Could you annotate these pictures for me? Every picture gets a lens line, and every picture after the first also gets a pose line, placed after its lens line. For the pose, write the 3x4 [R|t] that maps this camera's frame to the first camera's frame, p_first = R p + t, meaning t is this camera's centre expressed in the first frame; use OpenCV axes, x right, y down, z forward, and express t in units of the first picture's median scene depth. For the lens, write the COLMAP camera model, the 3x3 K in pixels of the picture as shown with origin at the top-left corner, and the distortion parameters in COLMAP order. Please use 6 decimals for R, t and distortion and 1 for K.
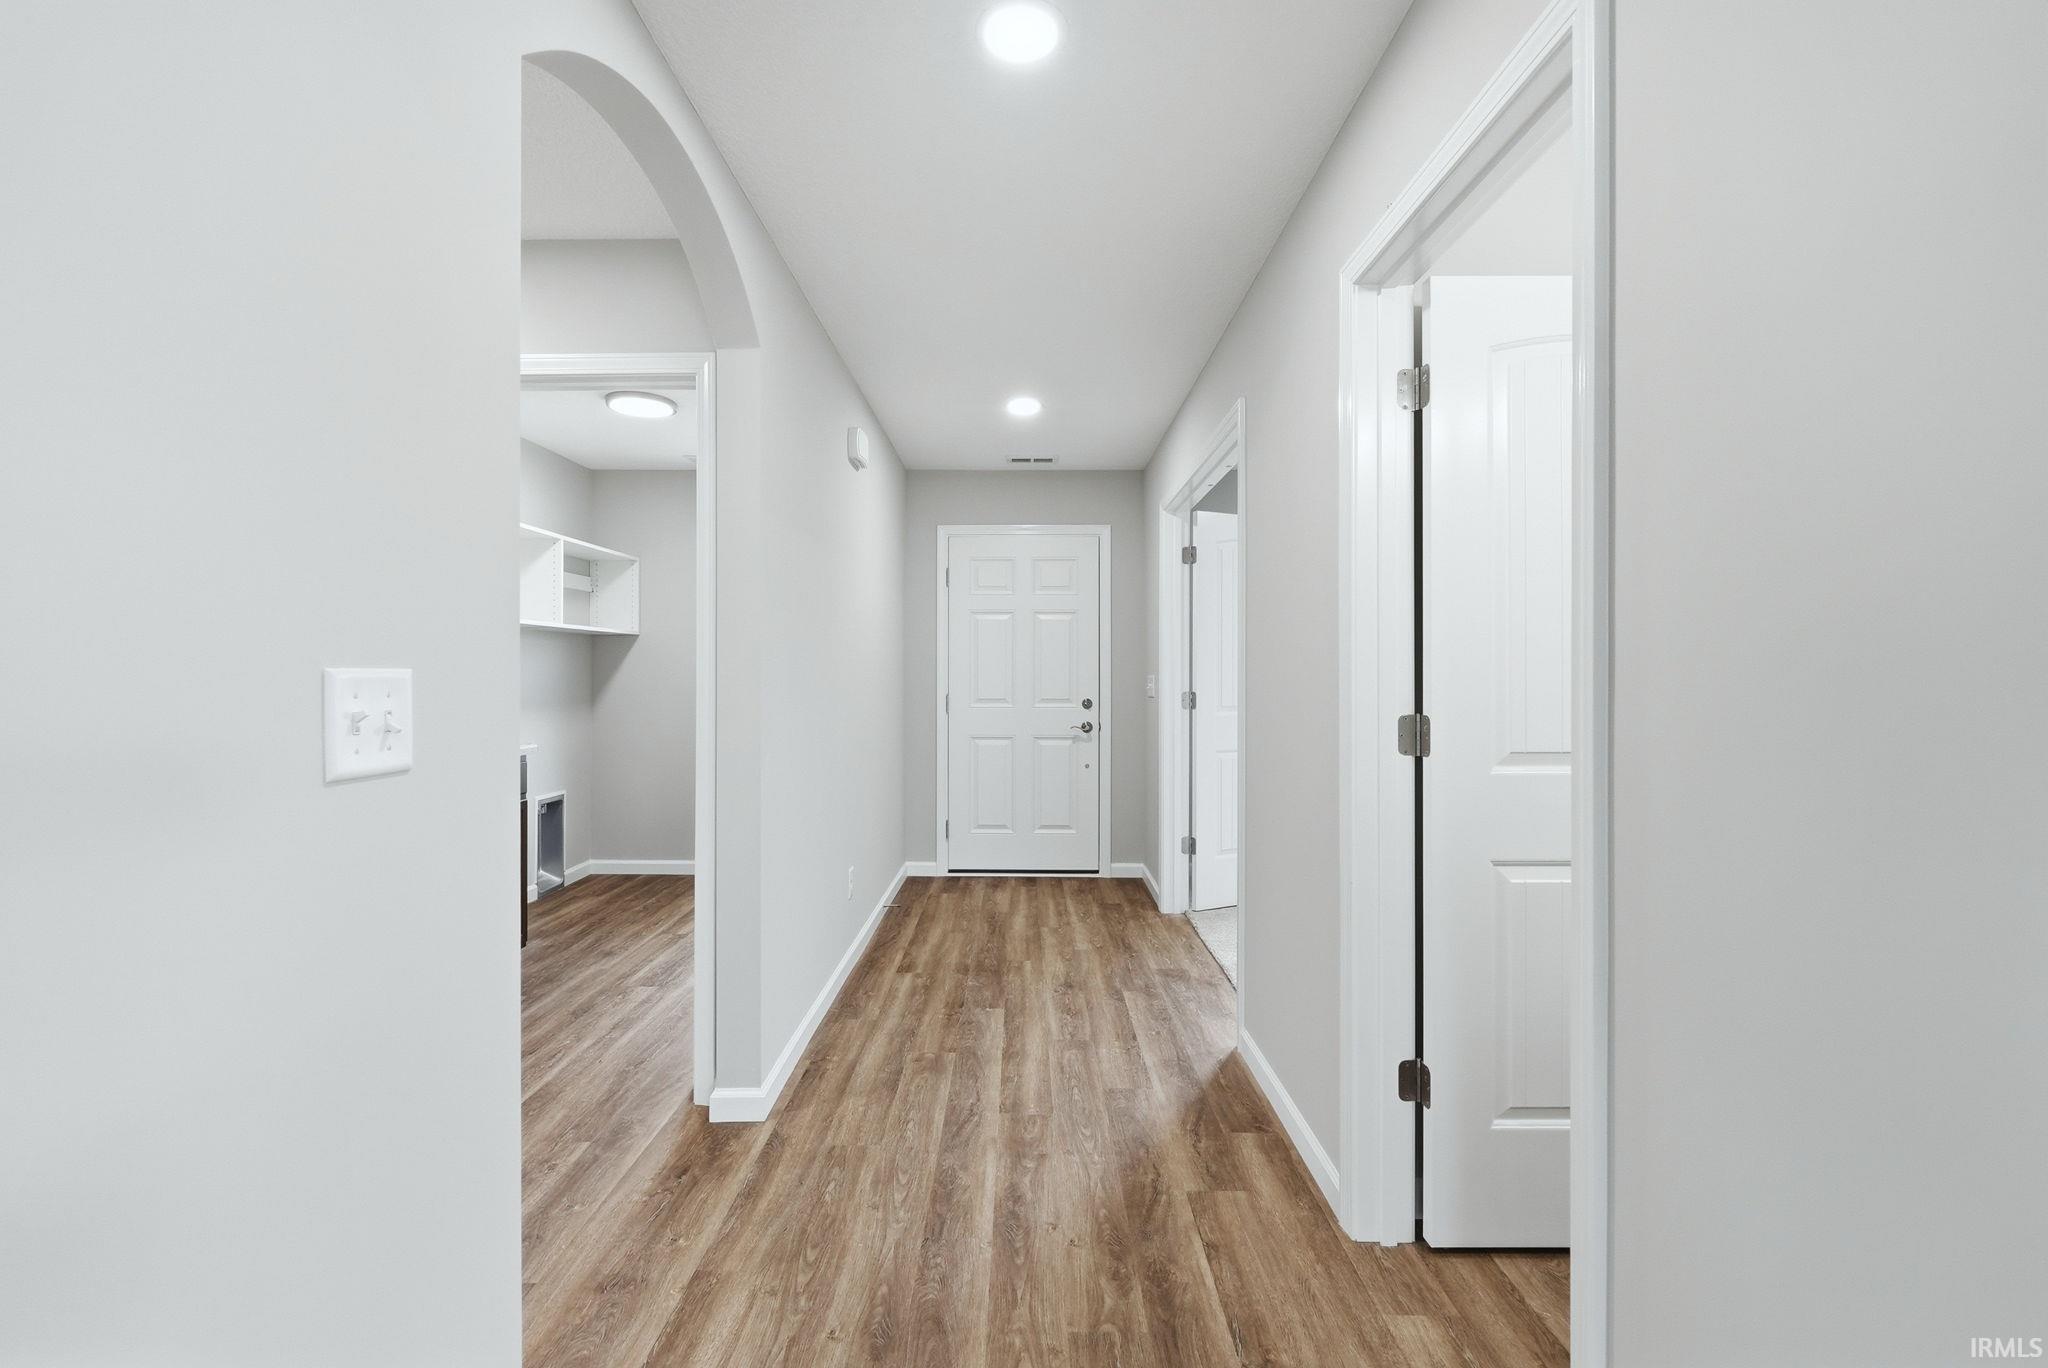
lens RADIAL K [[828.1, 0, 1012.1], [0, 828.1, 674.5], [0, 0, 1]] dist [-0.002885, -0.000172]
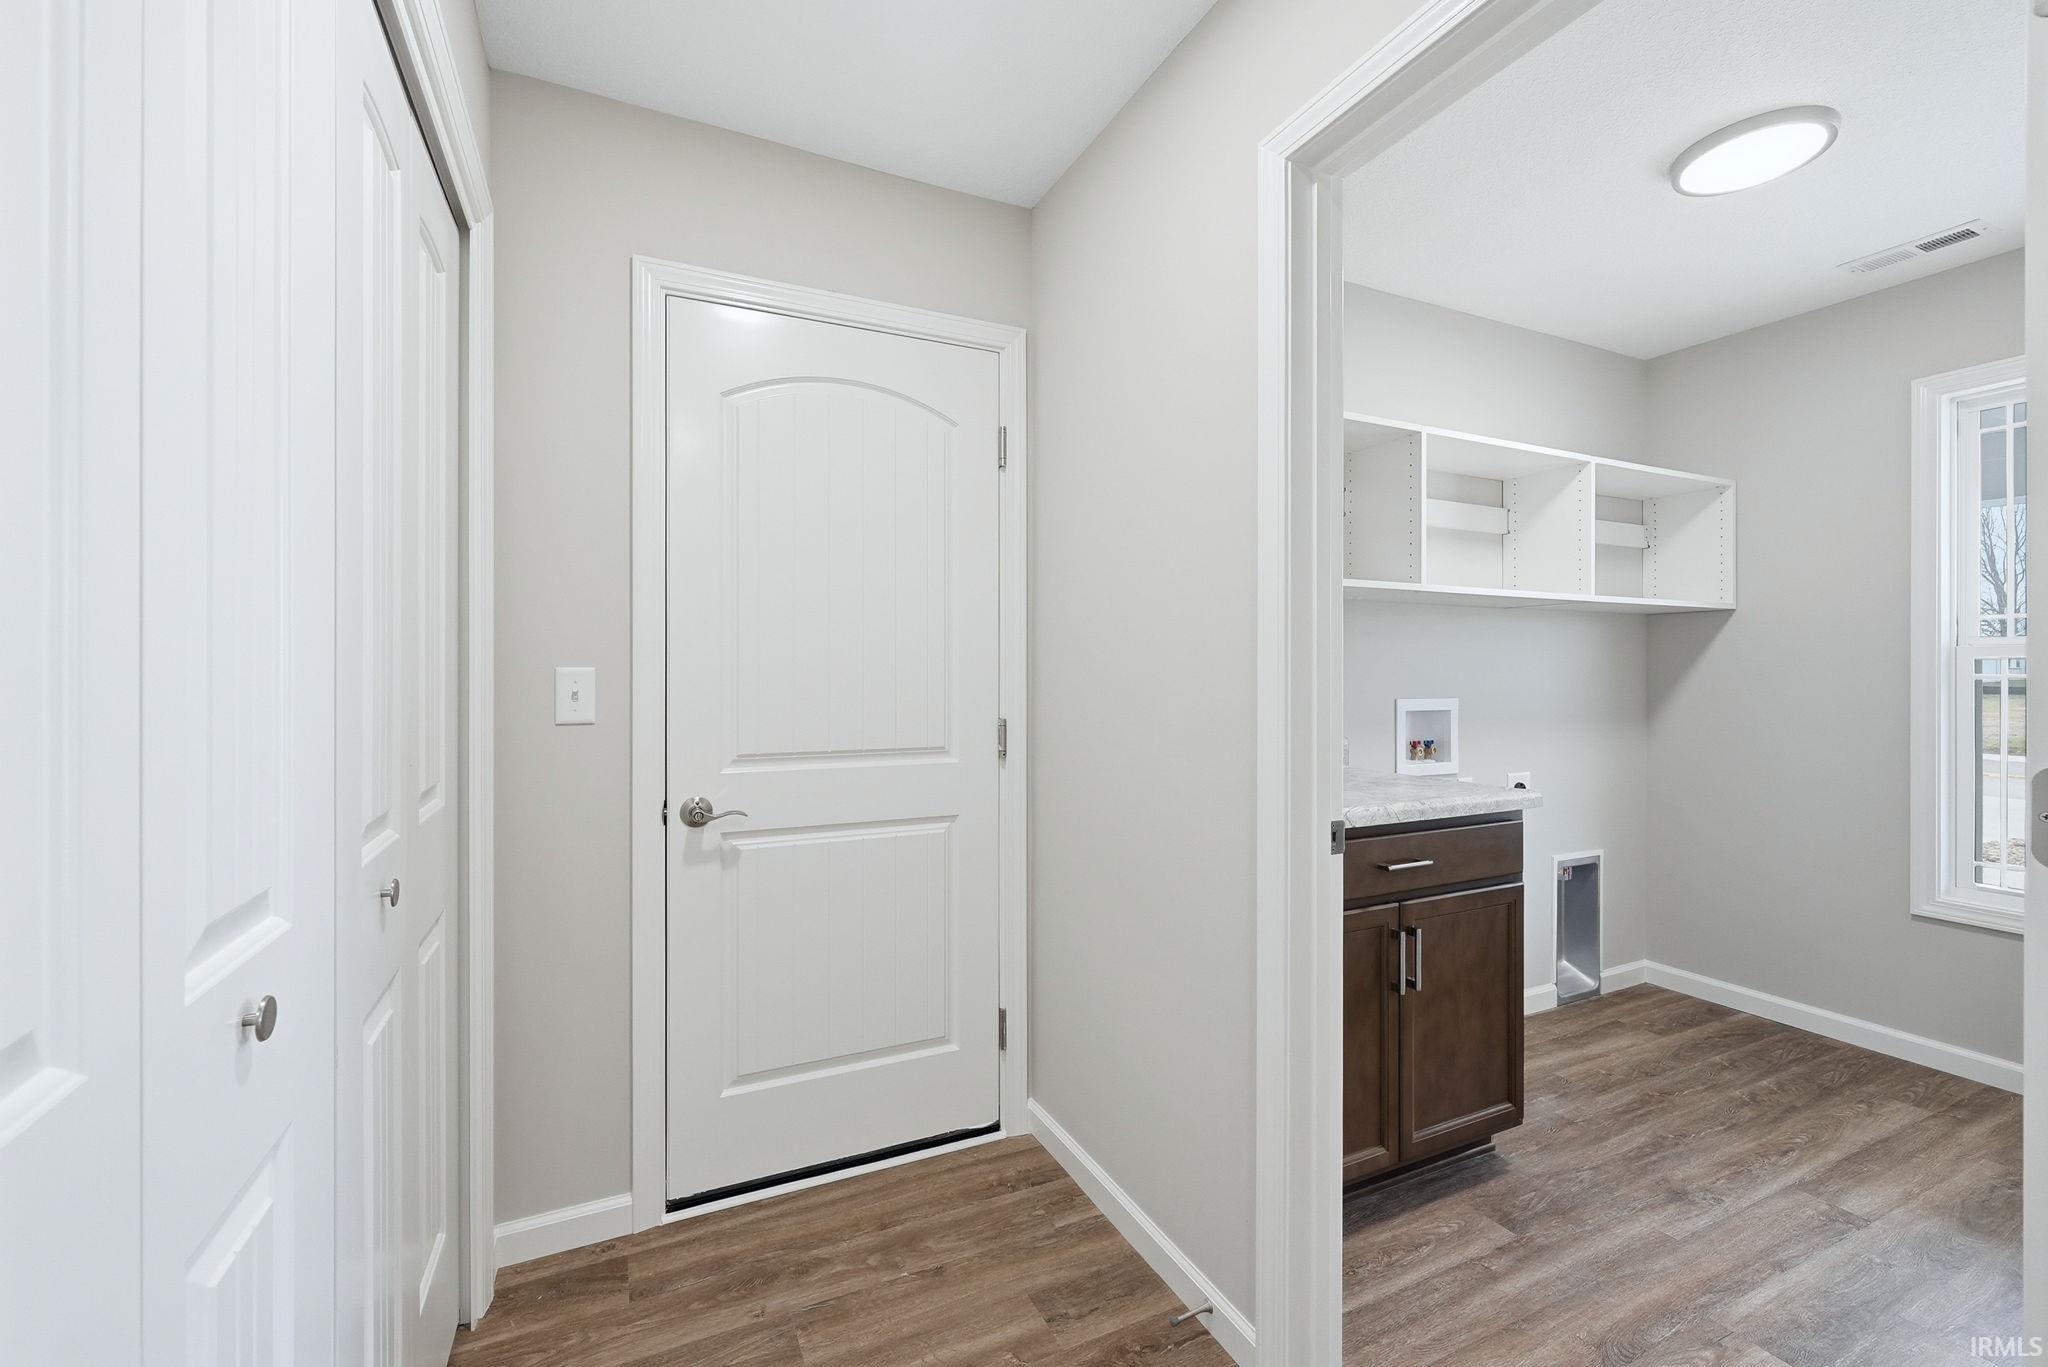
lens RADIAL K [[828.1, 0, 1021.0], [0, 828.1, 680.3], [0, 0, 1]] dist [-0.002885, -0.000172]
pose [[0.434415, 0.000630, -0.900712, -0.164960], [0.004408, 0.999986, 0.002825, 0.000218], [0.900702, -0.005198, 0.434407, 0.331876]]
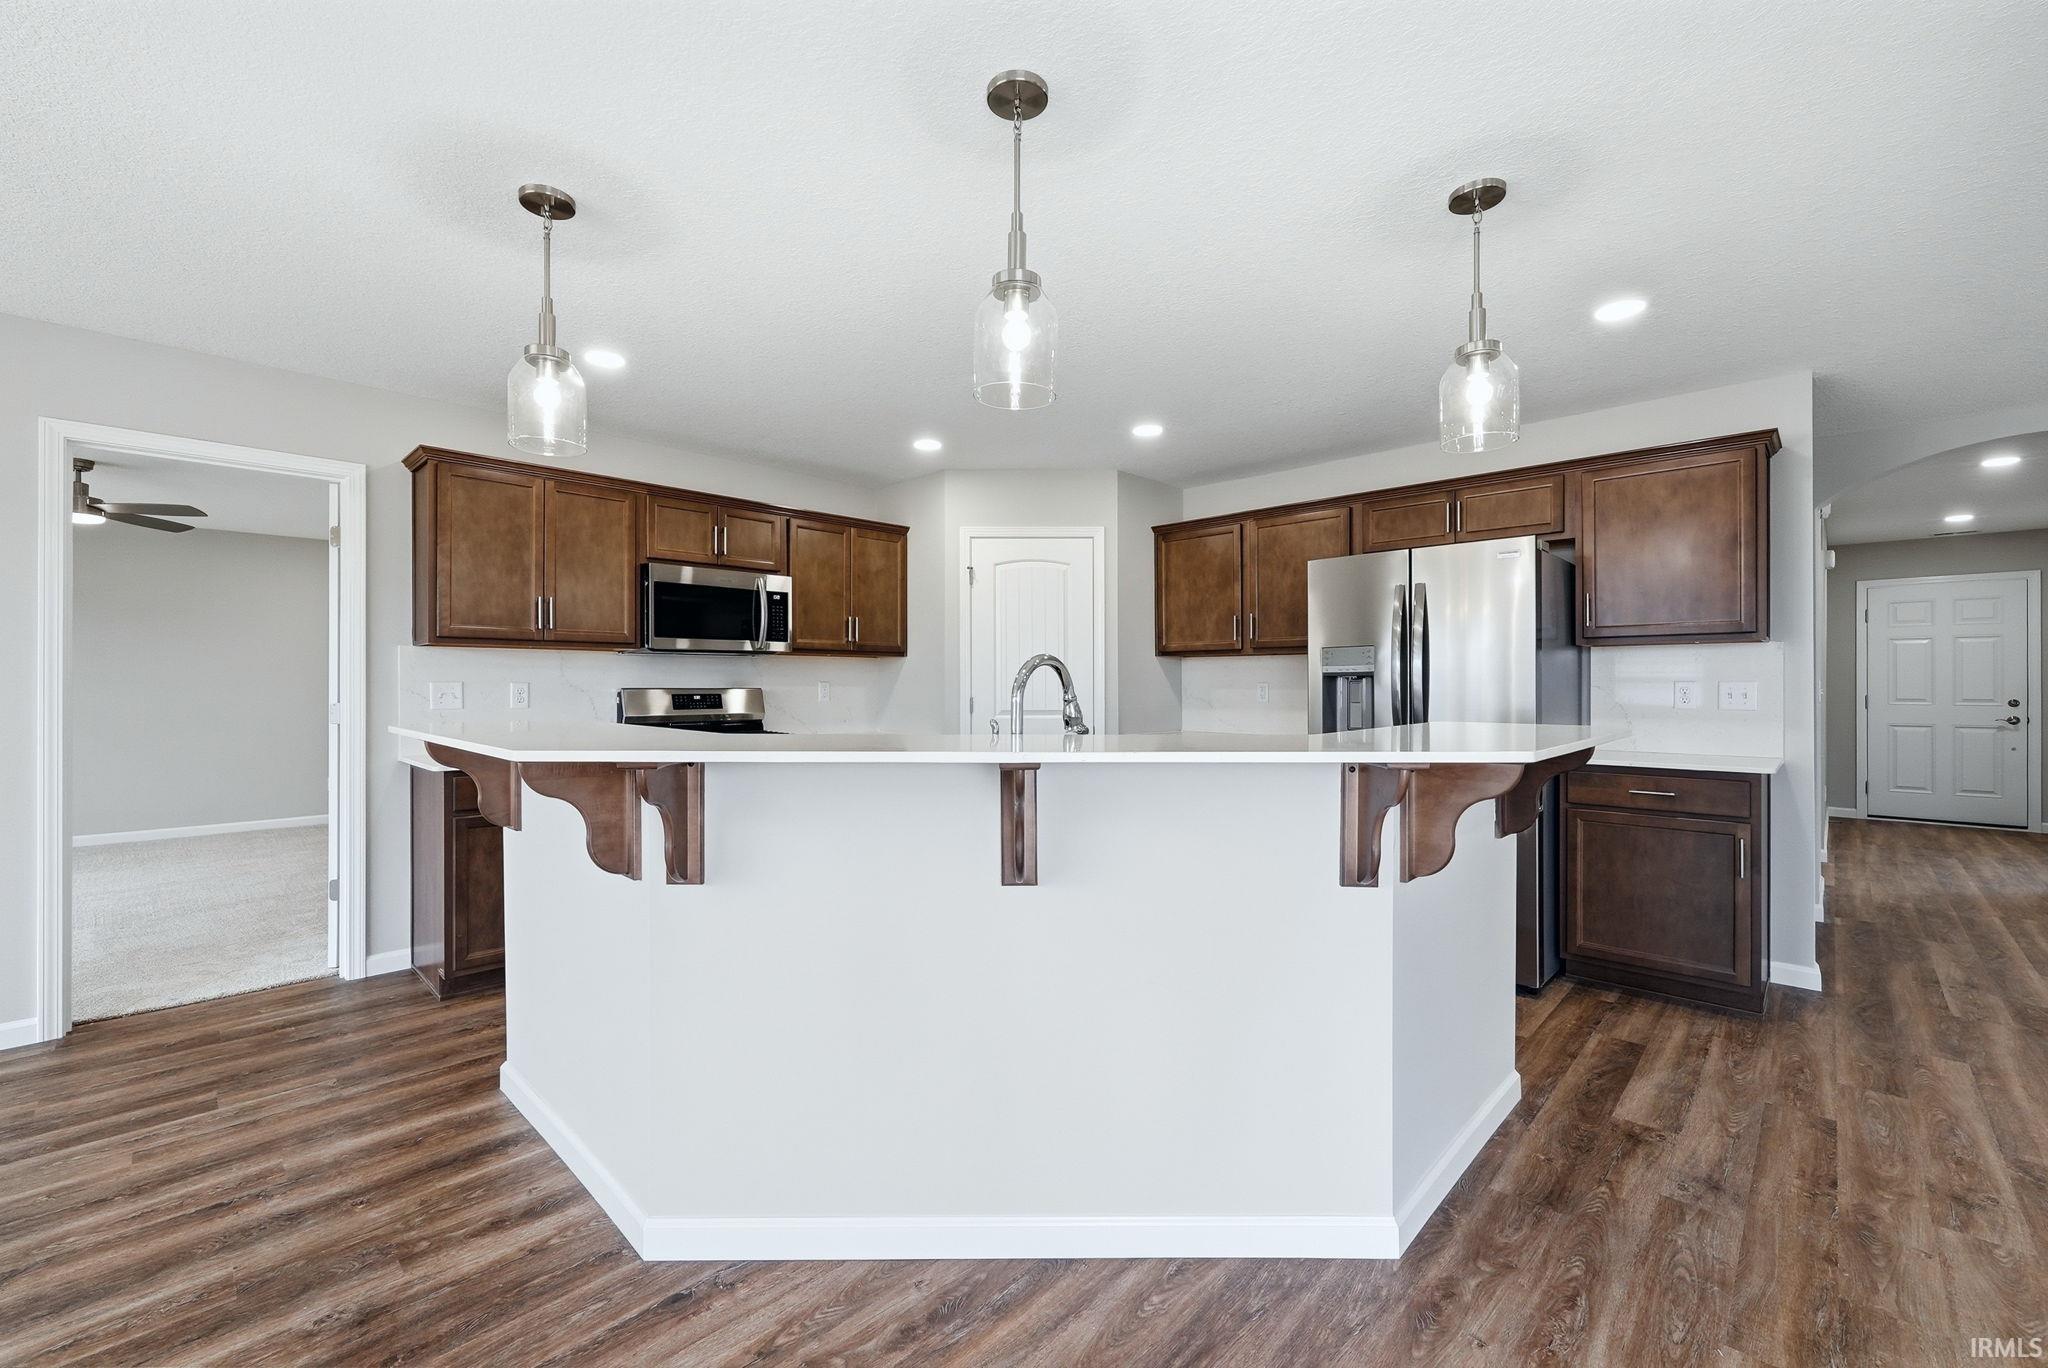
lens RADIAL K [[828.1, 0, 1016.3], [0, 828.1, 682.4], [0, 0, 1]] dist [-0.002885, -0.000172]
pose [[0.723125, -0.002316, -0.690713, -0.192133], [0.003035, 0.999995, -0.000176, -0.004478], [0.690710, -0.001970, 0.723129, -1.342902]]
